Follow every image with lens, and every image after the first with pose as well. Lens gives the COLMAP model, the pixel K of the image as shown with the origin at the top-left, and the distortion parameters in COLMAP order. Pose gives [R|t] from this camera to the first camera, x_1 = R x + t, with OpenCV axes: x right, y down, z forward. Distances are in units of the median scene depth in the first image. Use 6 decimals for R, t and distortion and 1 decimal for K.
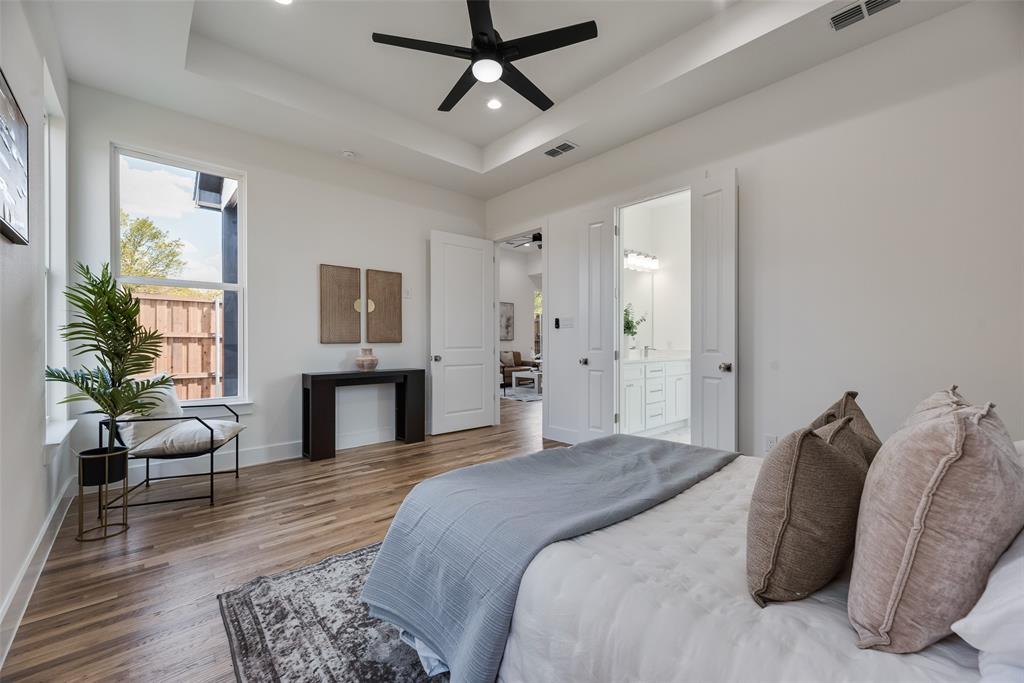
lens RADIAL K [[412.1, 0, 510.1], [0, 412.1, 342.3], [0, 0, 1]] dist [0.002789, 0.000004]
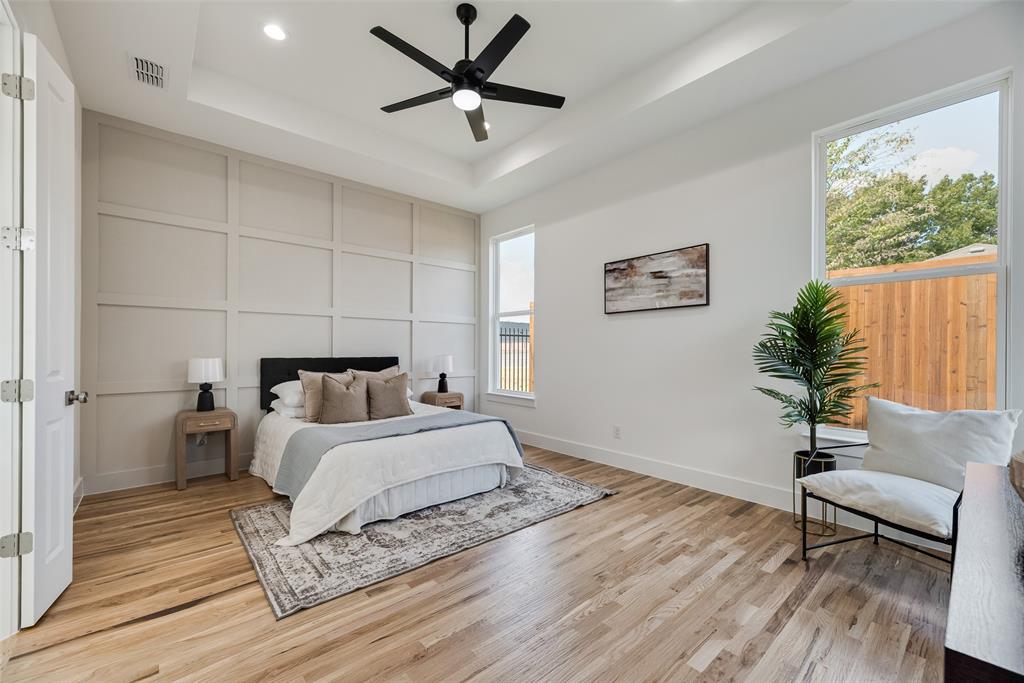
lens RADIAL K [[412.1, 0, 516.7], [0, 412.1, 348.6], [0, 0, 1]] dist [0.002789, 0.000004]
pose [[-0.999999, 0.000140, 0.001441, -0.141899], [0.000134, 0.999993, -0.003646, -0.012087], [-0.001442, -0.003645, -0.999992, 1.571995]]
